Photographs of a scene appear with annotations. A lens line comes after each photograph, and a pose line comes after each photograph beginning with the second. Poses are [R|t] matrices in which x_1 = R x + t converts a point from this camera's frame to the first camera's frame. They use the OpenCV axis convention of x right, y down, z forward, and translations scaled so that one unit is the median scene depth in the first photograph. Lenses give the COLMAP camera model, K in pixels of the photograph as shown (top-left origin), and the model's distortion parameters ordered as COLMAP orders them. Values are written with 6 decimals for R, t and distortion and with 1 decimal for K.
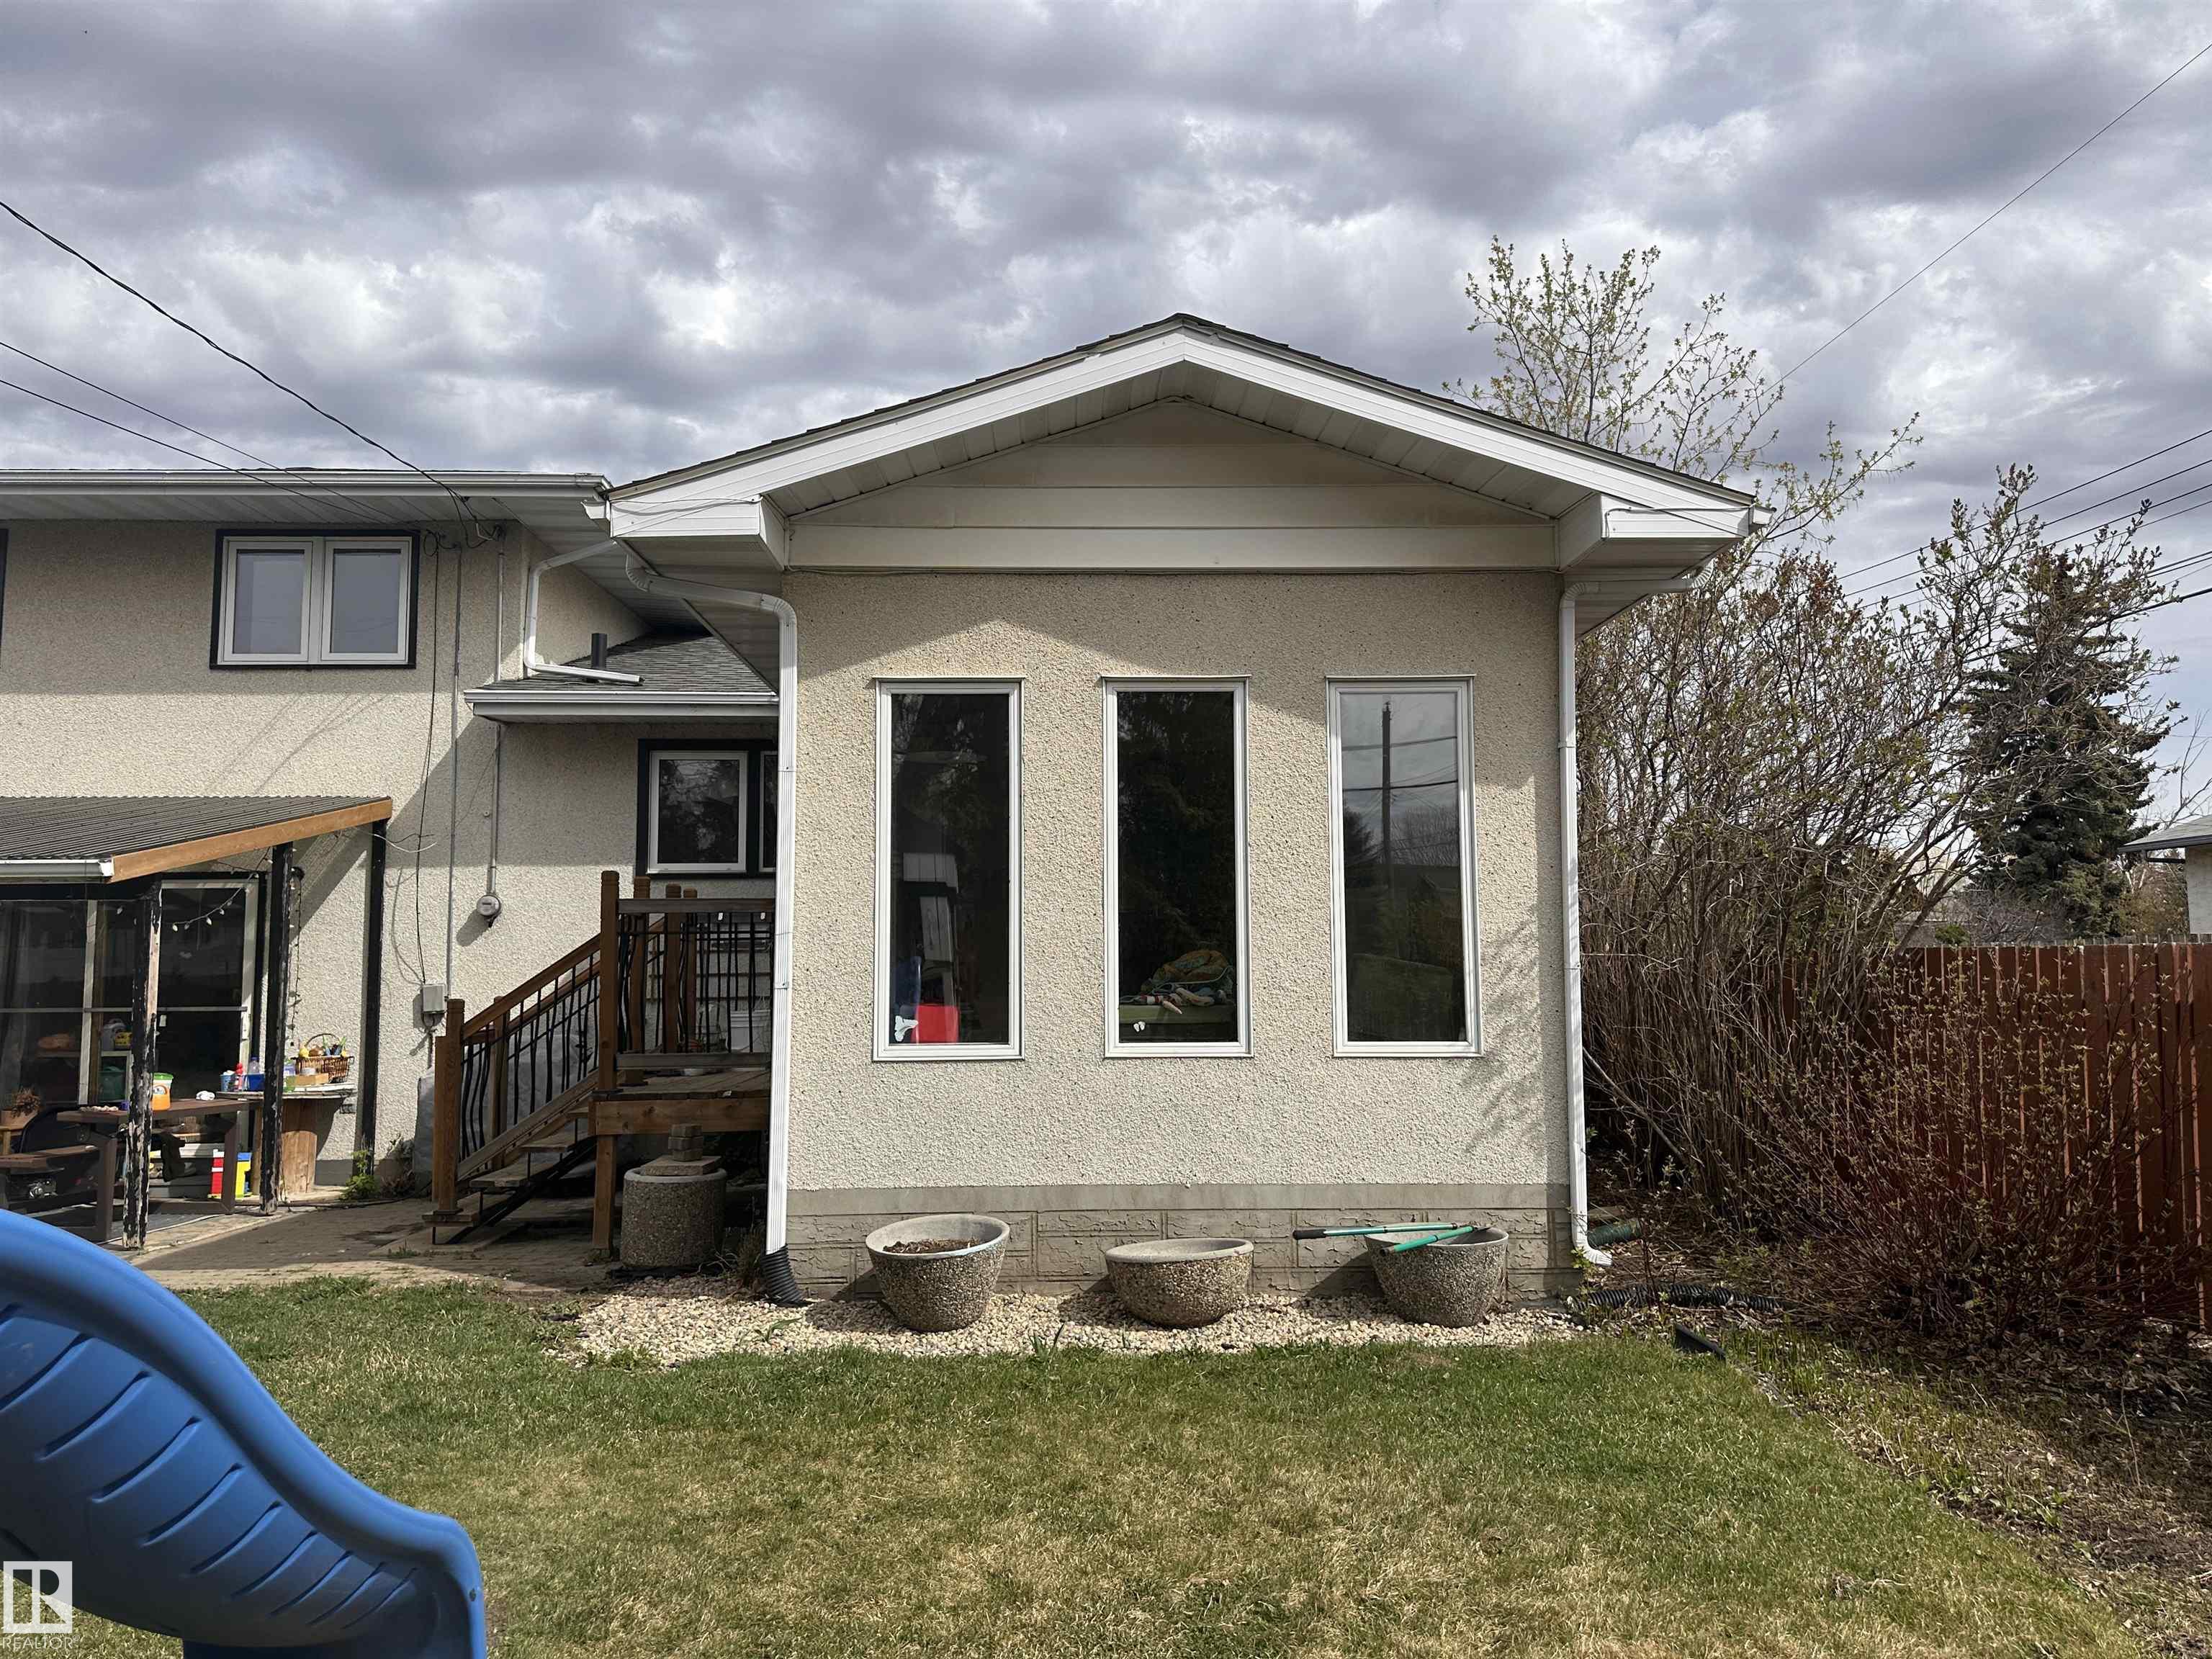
lens RADIAL K [[1558.6, 0, 1140.1], [0, 1558.6, 804.9], [0, 0, 1]] dist [0.066026, -0.059448]
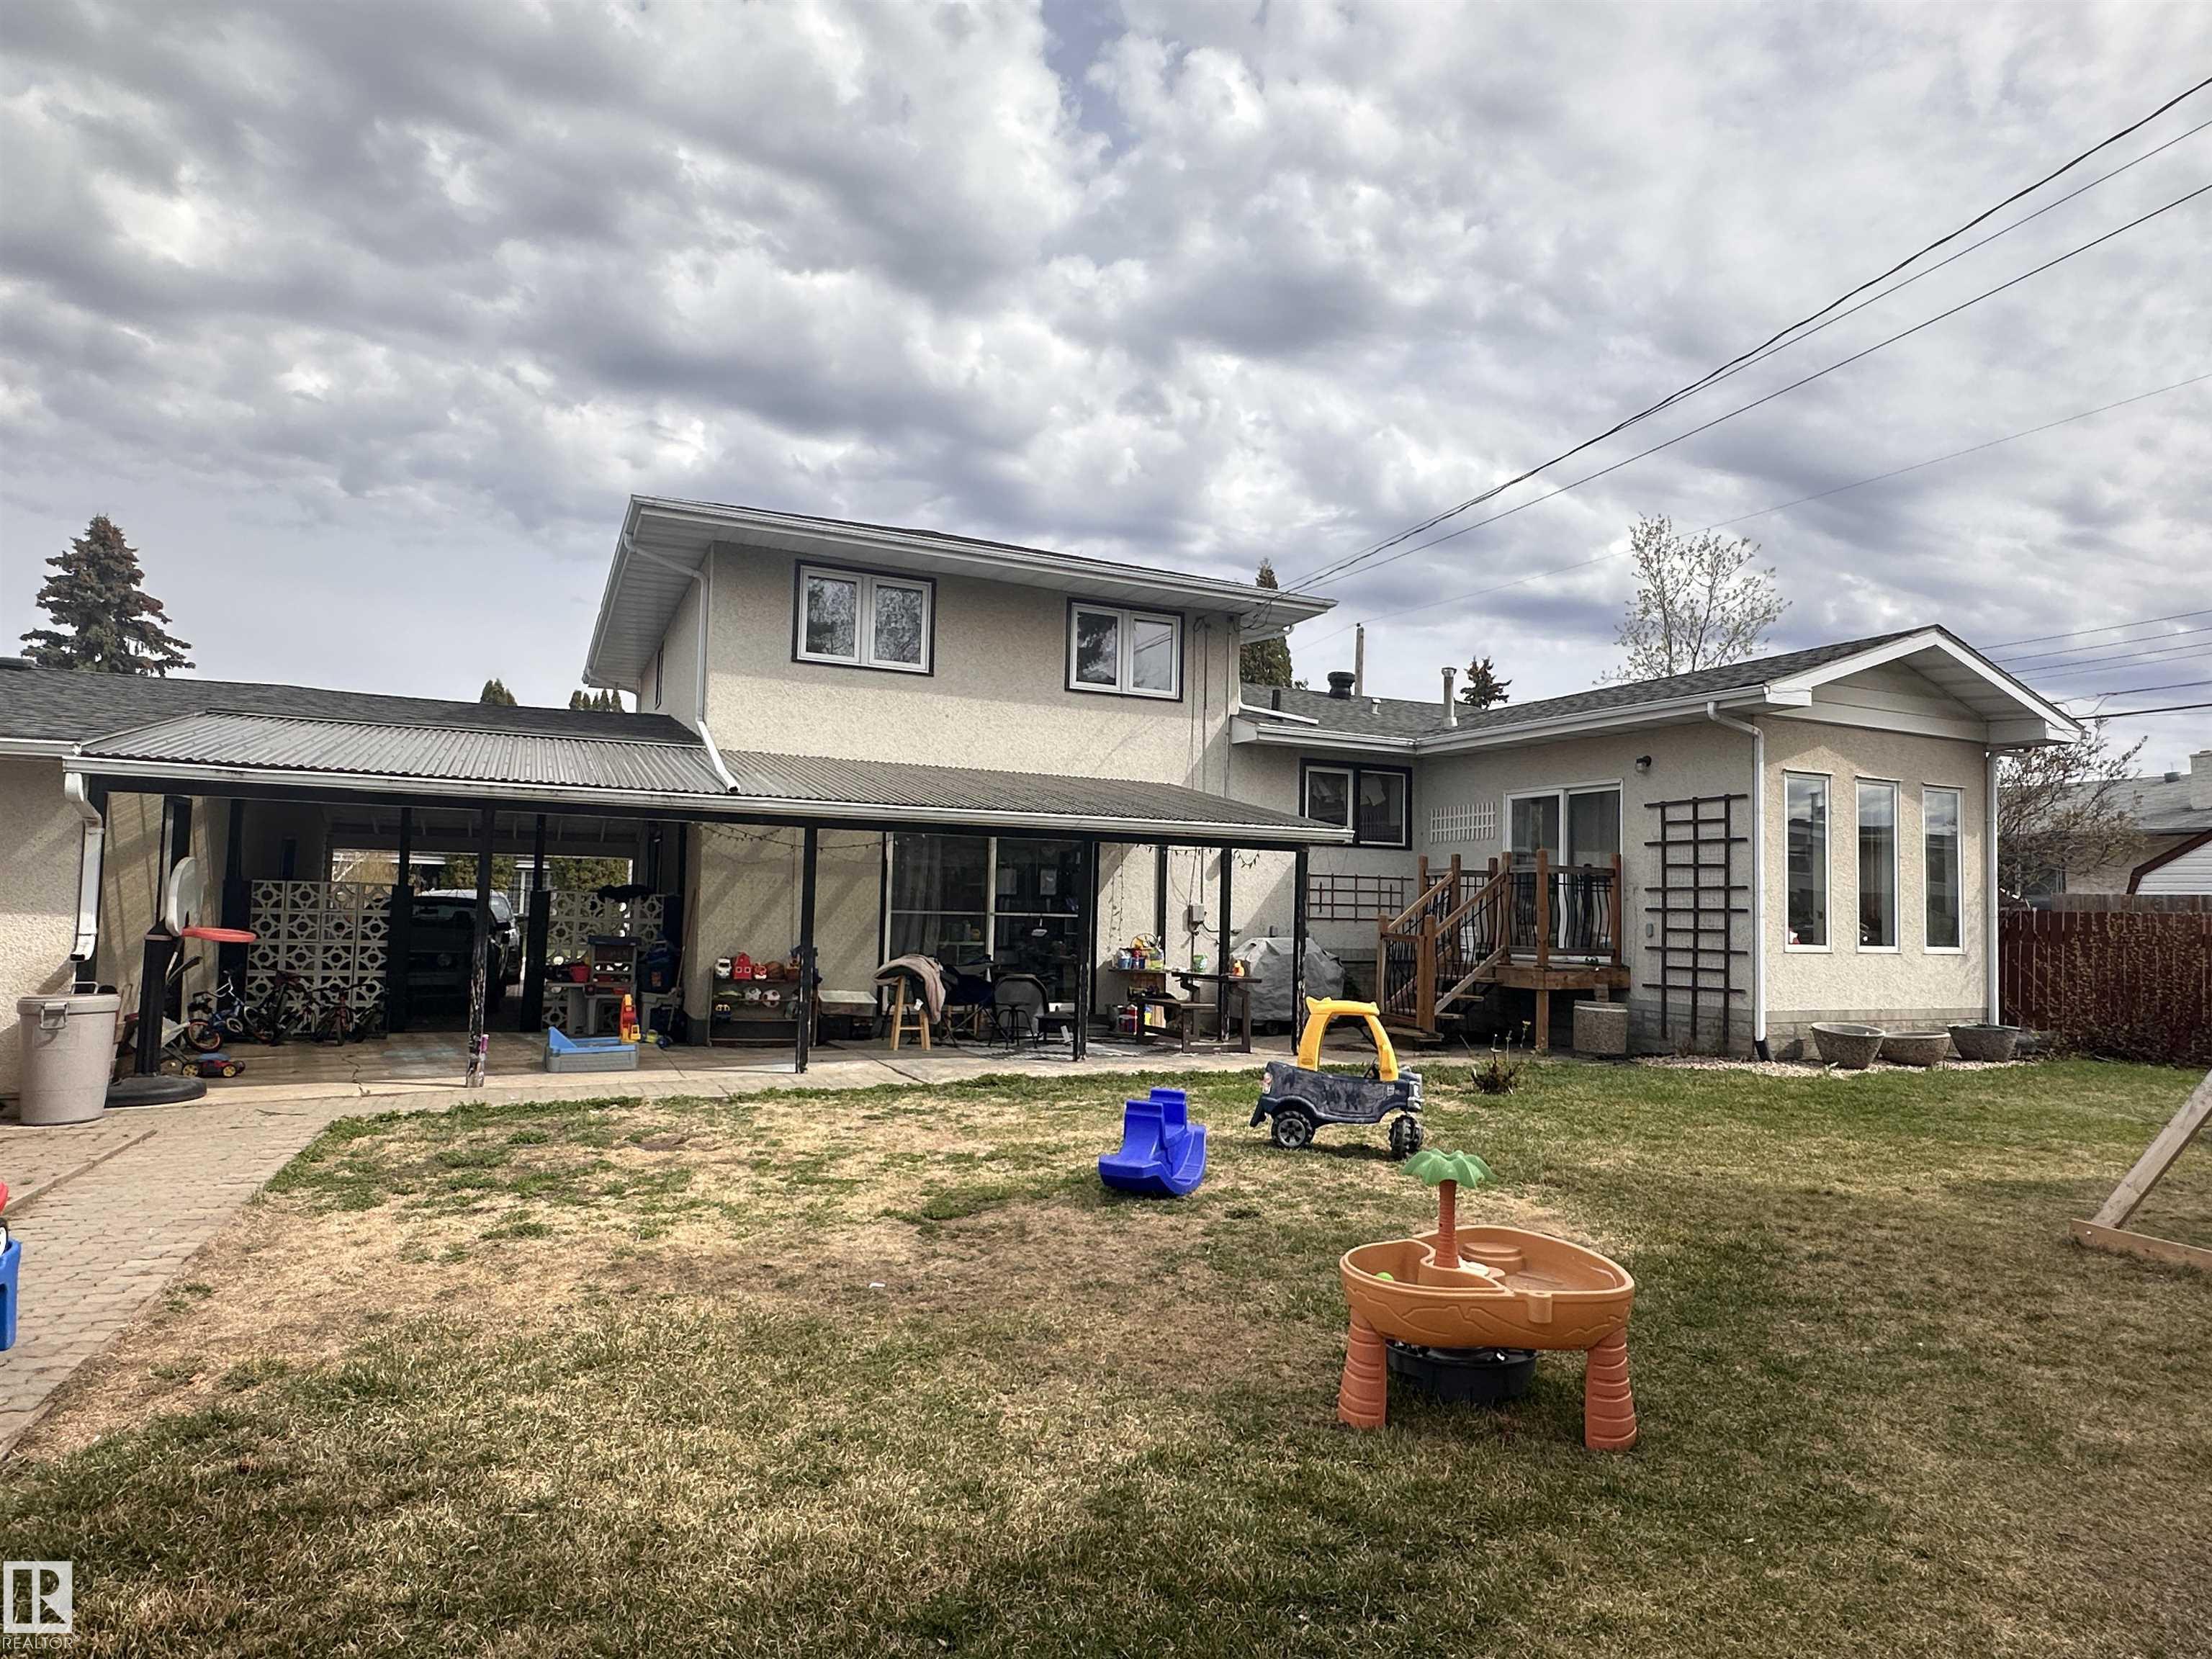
lens RADIAL K [[1313.9, 0, 1131.9], [0, 1313.9, 822.7], [0, 0, 1]] dist [-0.000910, 0.008852]
pose [[0.917608, 0.058934, 0.393092, -1.021270], [-0.071312, 0.997310, 0.016946, 0.014135], [-0.391036, -0.043581, 0.919343, -0.178246]]
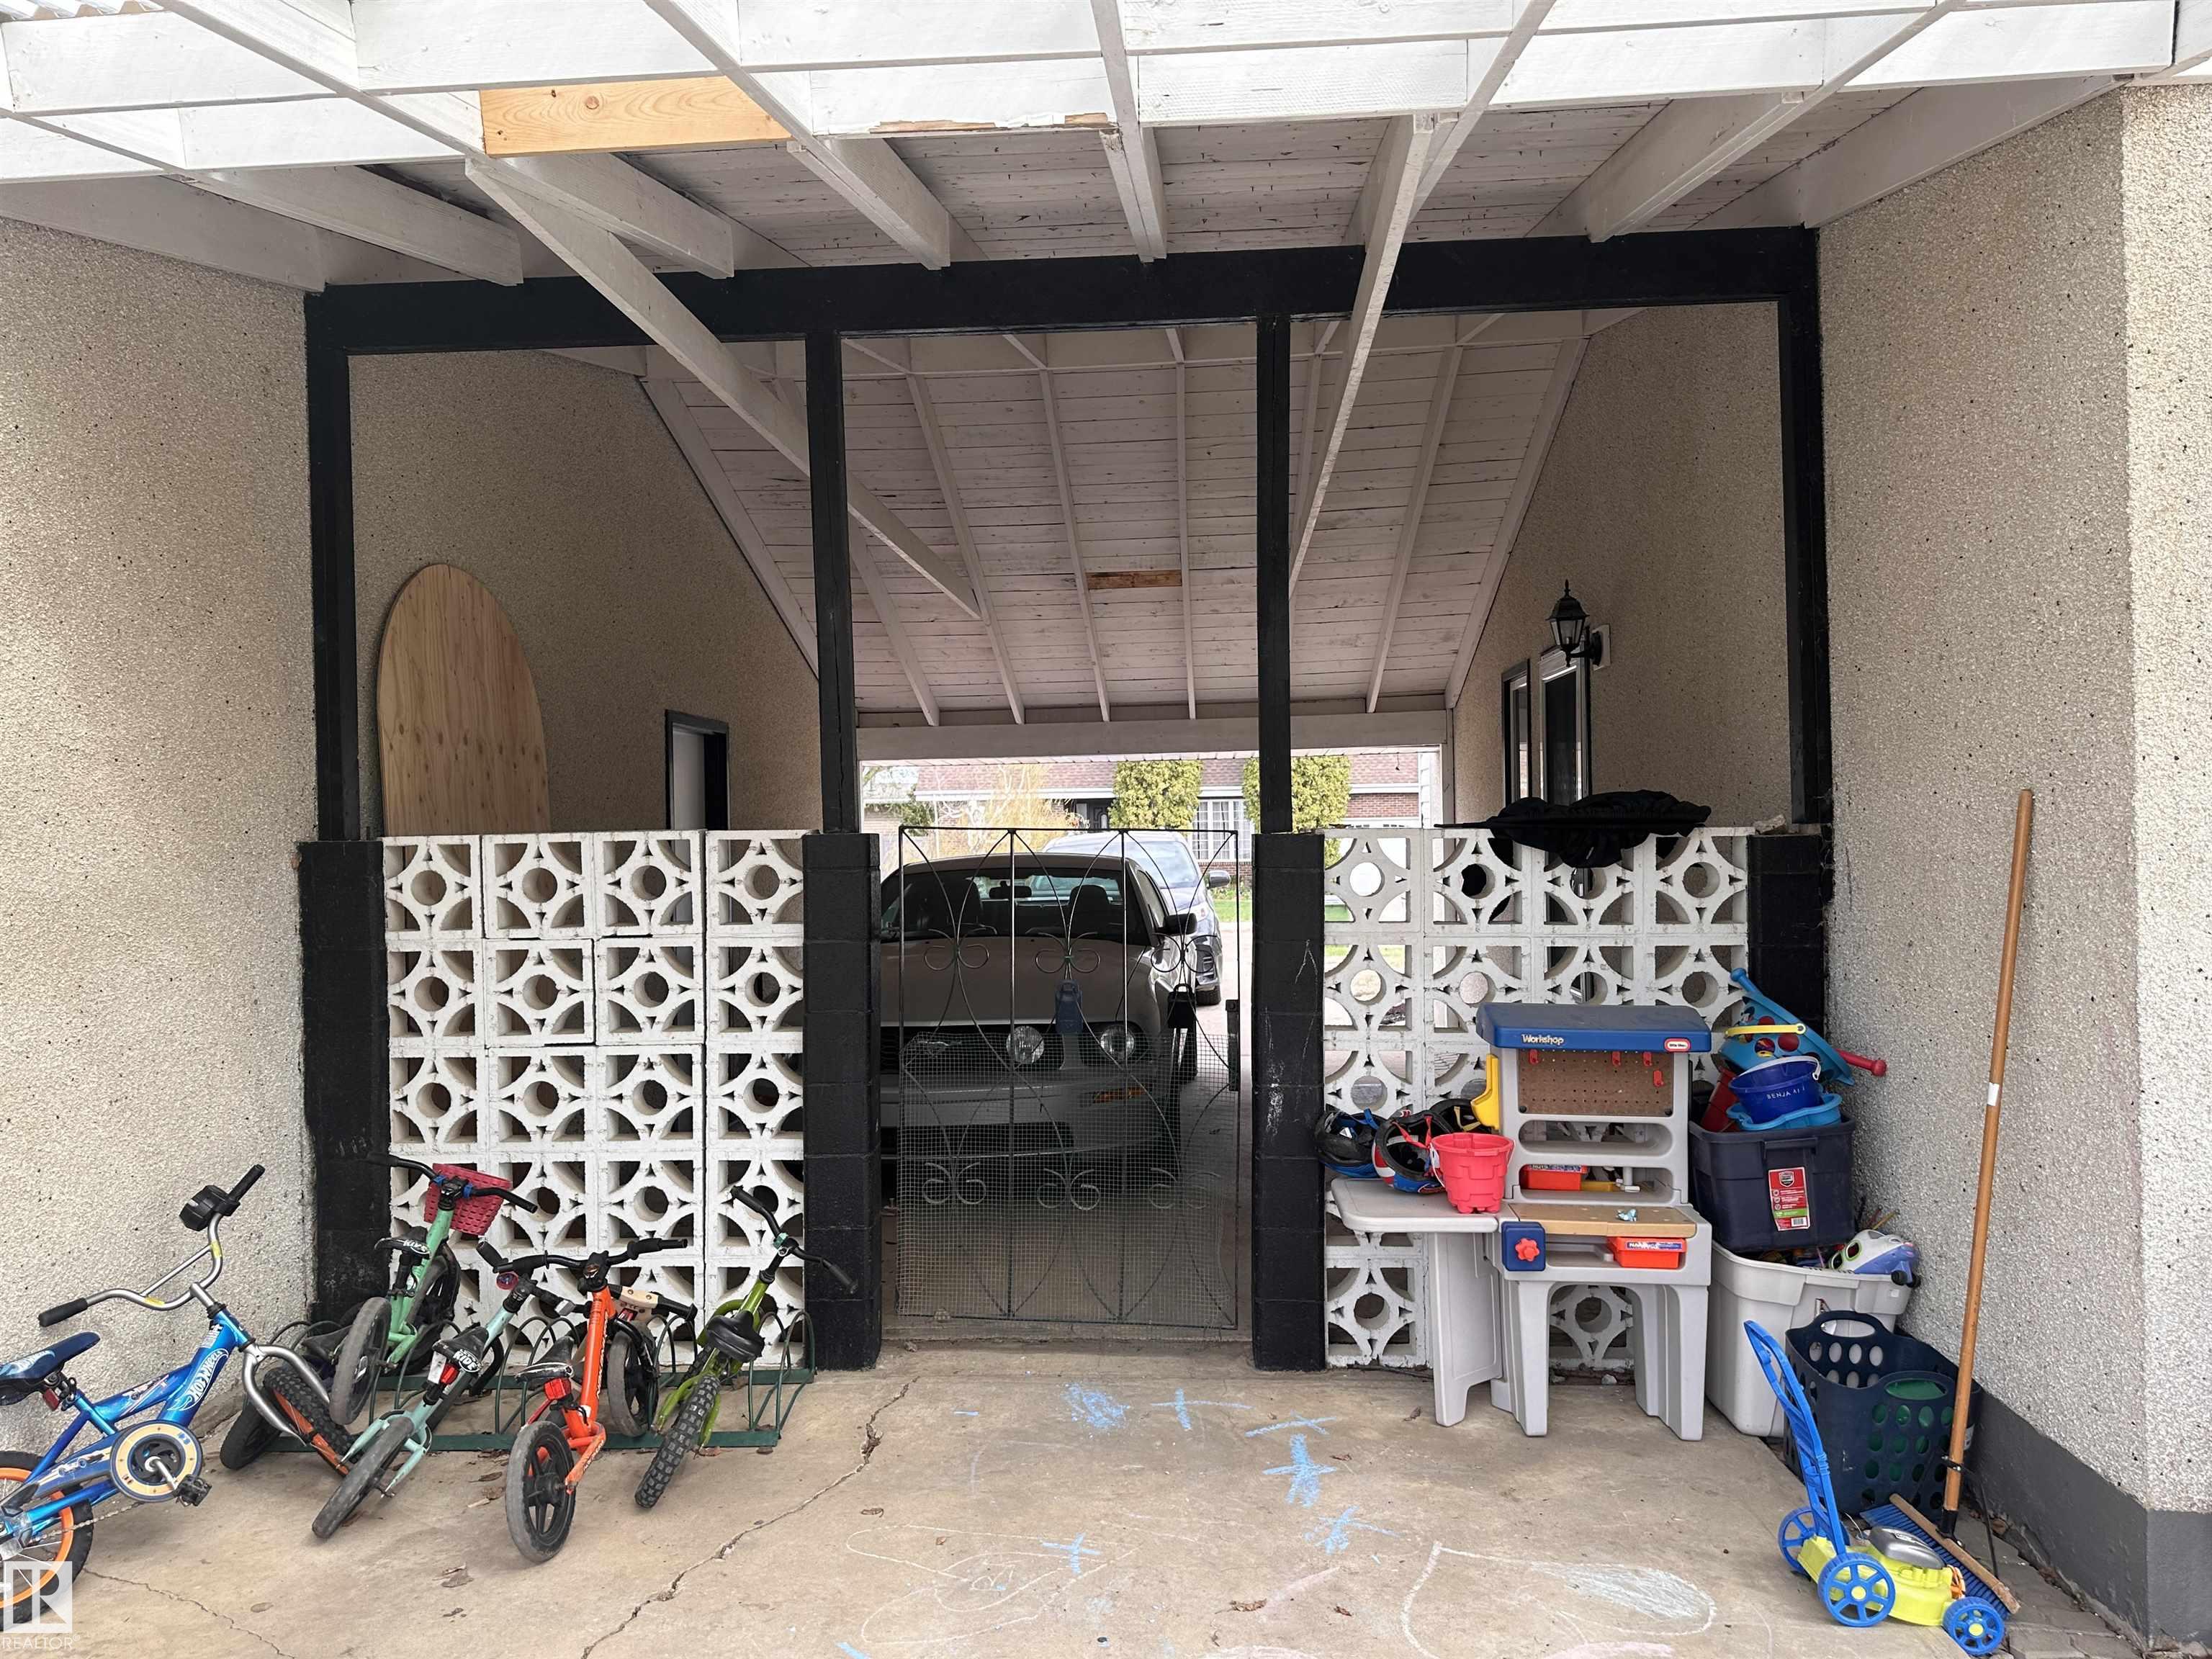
lens RADIAL K [[1558.6, 0, 1104.9], [0, 1558.6, 838.5], [0, 0, 1]] dist [0.066026, -0.059448]
pose [[0.994523, -0.007109, -0.104276, -1.045028], [0.017005, 0.995396, 0.094331, 0.096440], [0.103125, -0.095588, 0.990065, 0.715537]]
